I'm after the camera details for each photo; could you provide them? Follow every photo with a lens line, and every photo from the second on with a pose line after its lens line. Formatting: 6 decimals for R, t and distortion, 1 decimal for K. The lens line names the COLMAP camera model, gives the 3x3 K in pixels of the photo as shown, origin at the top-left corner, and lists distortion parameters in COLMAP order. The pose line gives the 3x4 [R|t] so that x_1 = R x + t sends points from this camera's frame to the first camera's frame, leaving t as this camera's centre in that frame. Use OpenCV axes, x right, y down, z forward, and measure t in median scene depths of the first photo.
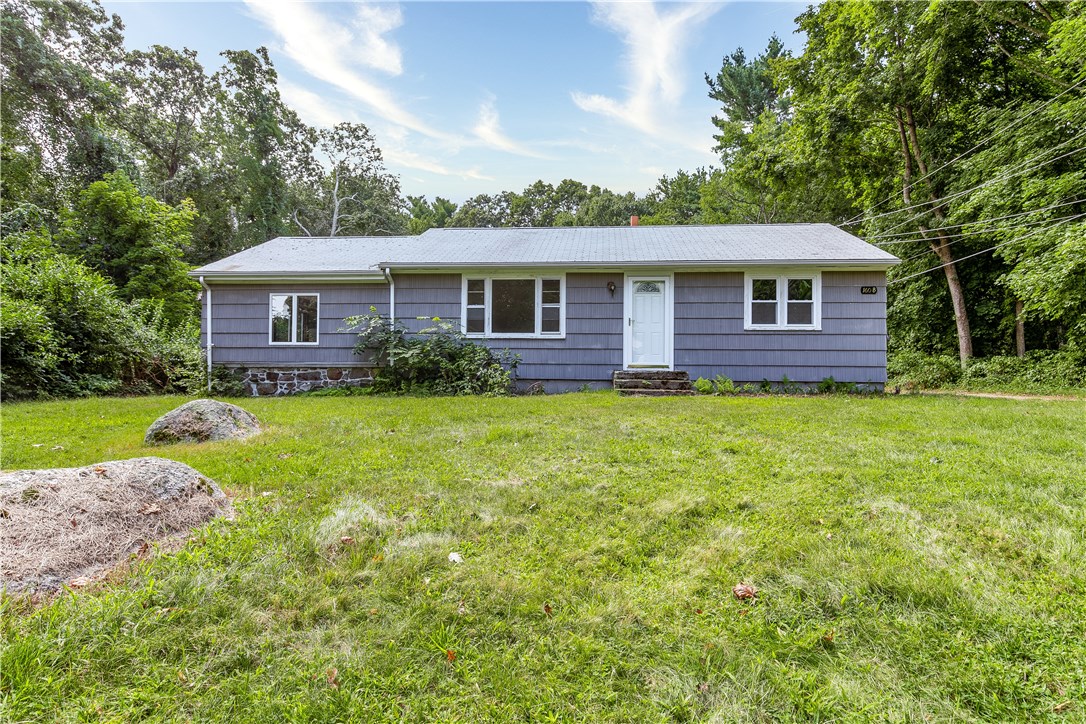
lens RADIAL K [[655.2, 0, 543.0], [0, 655.2, 362.0], [0, 0, 1]] dist [0.000293, -0.000036]
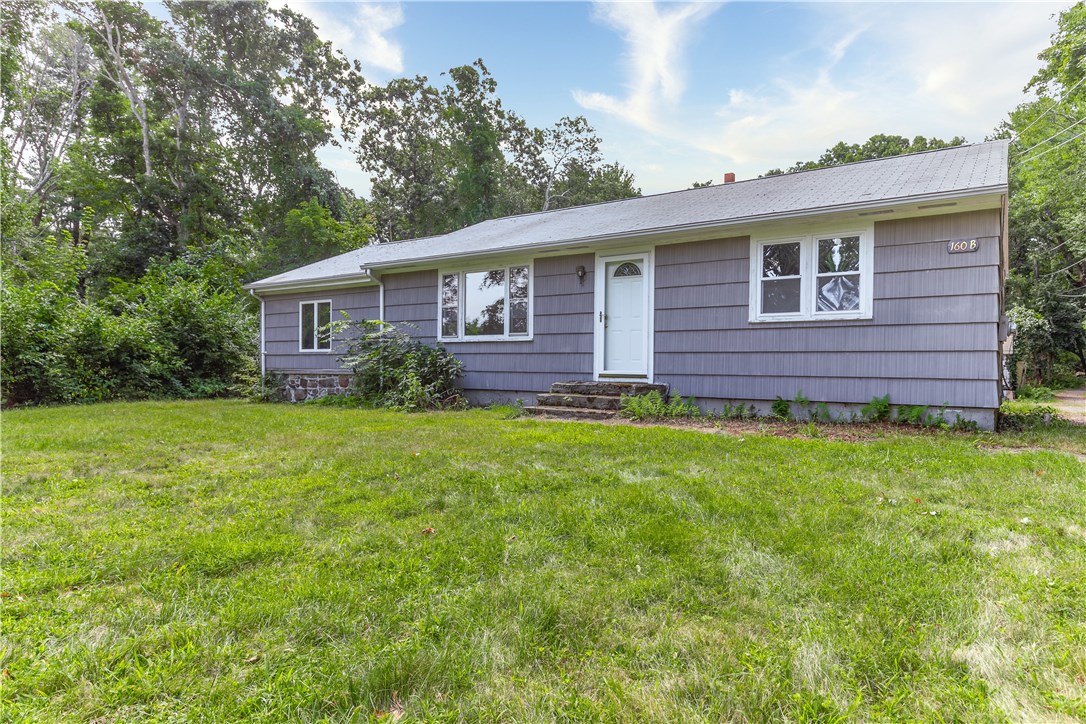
lens RADIAL K [[671.9, 0, 542.9], [0, 671.9, 380.5], [0, 0, 1]] dist [0.017193, 0.000092]
pose [[0.860305, 0.010305, -0.509675, 0.468512], [0.004361, 0.999610, 0.027572, -0.009592], [0.509761, -0.025943, 0.859925, 0.295816]]
